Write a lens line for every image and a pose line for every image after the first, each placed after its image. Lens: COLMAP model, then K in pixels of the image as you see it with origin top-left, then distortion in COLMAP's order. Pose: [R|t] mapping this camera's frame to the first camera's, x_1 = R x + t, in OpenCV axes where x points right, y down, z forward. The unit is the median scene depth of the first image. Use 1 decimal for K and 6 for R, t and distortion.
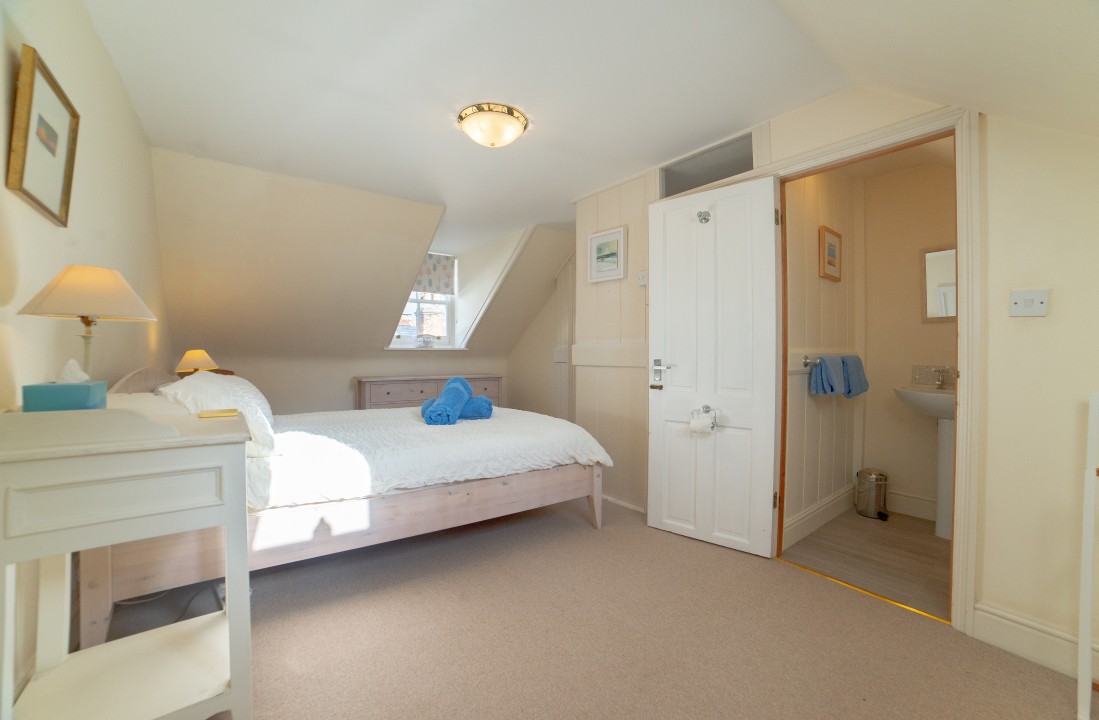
lens RADIAL K [[452.4, 0, 555.8], [0, 452.4, 363.5], [0, 0, 1]] dist [-0.098744, 0.034667]
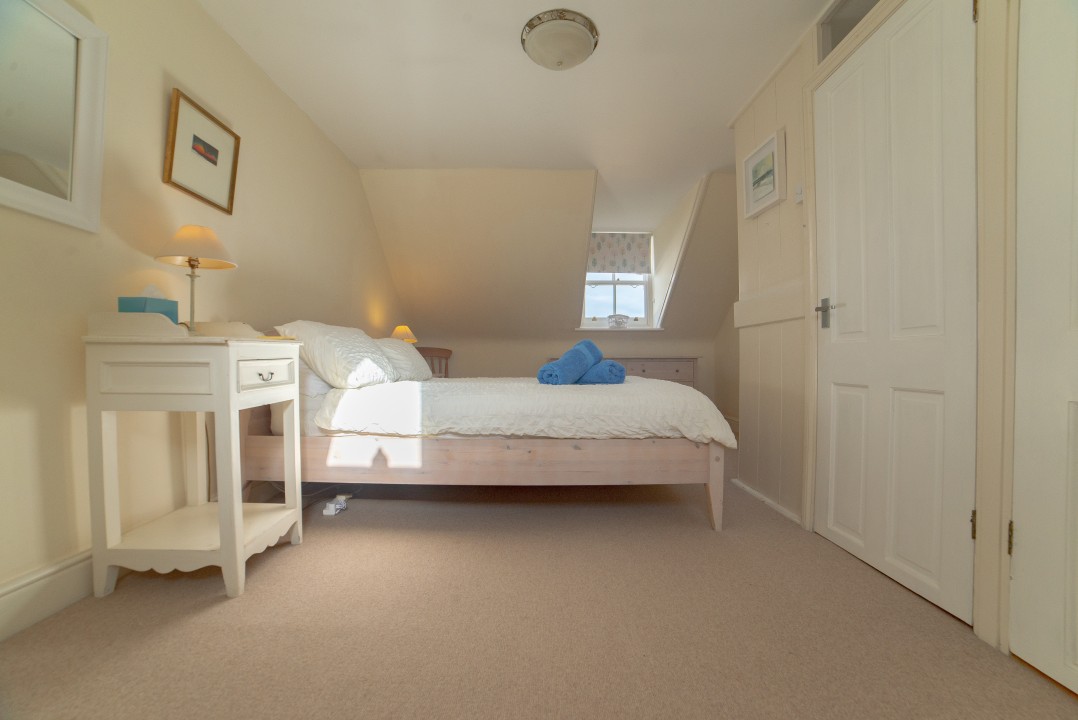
lens RADIAL K [[439.1, 0, 539.0], [0, 439.1, 360.0], [0, 0, 1]] dist [-0.071164, 0.000190]
pose [[0.805972, -0.000800, -0.591953, 0.283014], [-0.008376, 0.999884, -0.012755, 0.098347], [0.591895, 0.015239, 0.805871, 0.247234]]
